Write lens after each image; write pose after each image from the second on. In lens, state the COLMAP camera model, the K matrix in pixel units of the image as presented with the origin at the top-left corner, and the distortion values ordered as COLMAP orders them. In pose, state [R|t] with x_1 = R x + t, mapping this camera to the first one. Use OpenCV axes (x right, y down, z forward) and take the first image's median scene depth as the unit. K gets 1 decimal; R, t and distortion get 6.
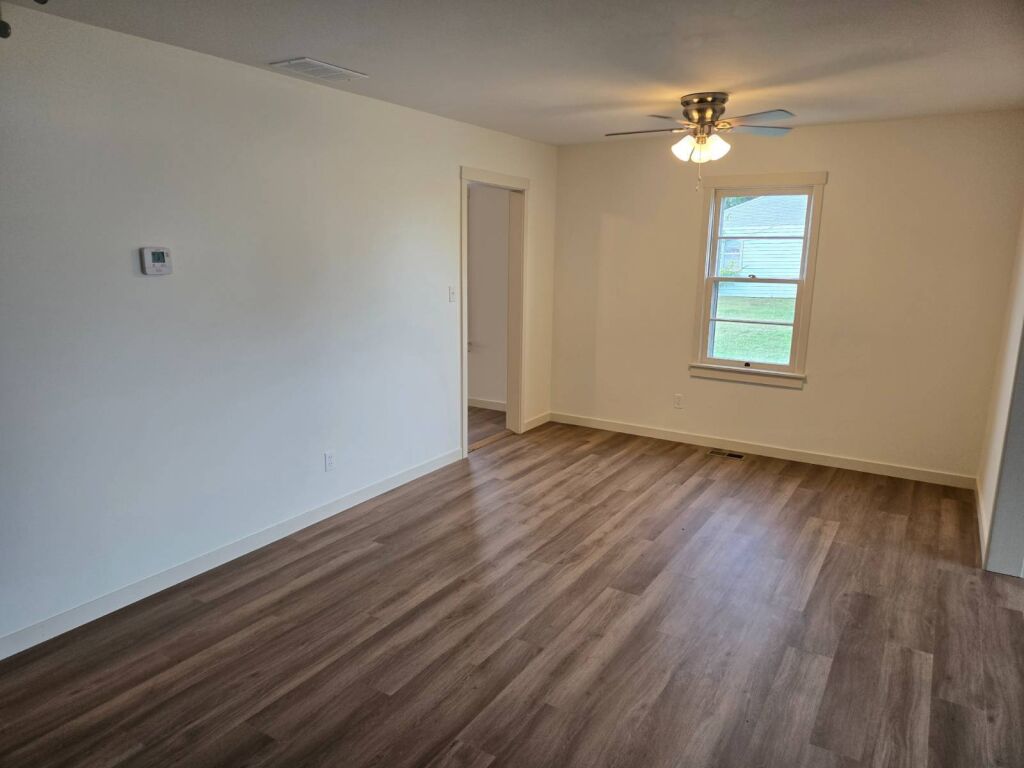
lens RADIAL K [[665.8, 0, 496.2], [0, 665.8, 387.5], [0, 0, 1]] dist [0.048487, -0.042751]
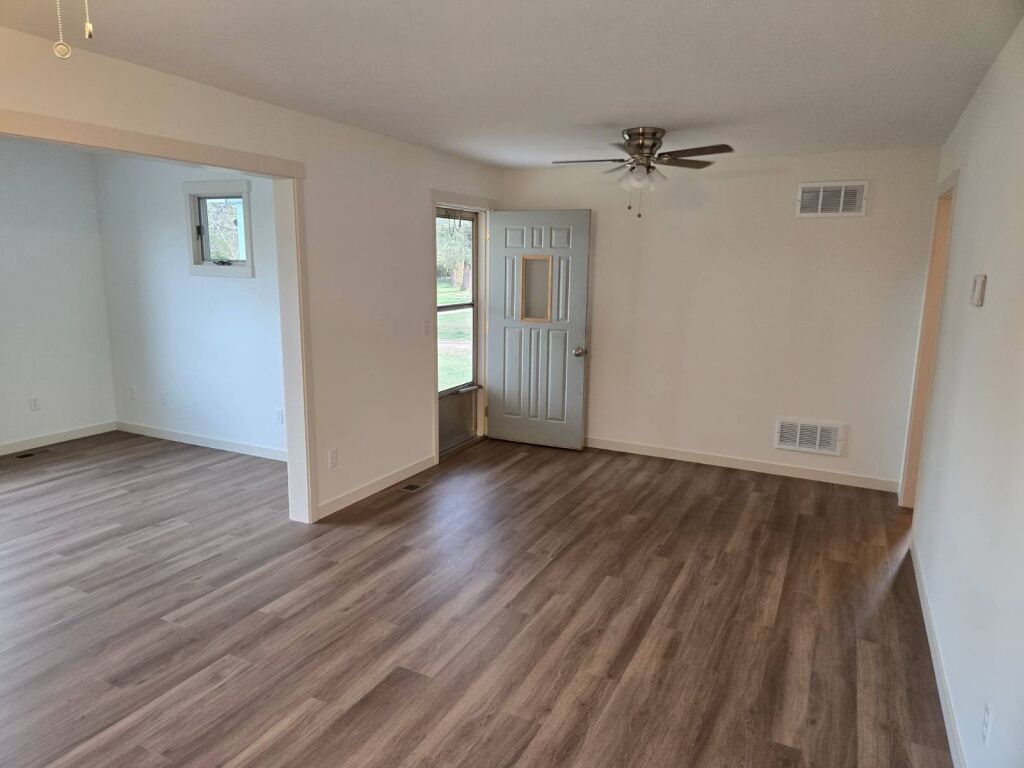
lens RADIAL K [[665.8, 0, 496.2], [0, 665.8, 387.5], [0, 0, 1]] dist [0.048487, -0.042751]
pose [[-0.994319, -0.001313, -0.106436, 0.201872], [-0.040831, 0.928137, 0.369992, -0.379832], [0.098301, 0.372236, -0.922918, 1.858640]]
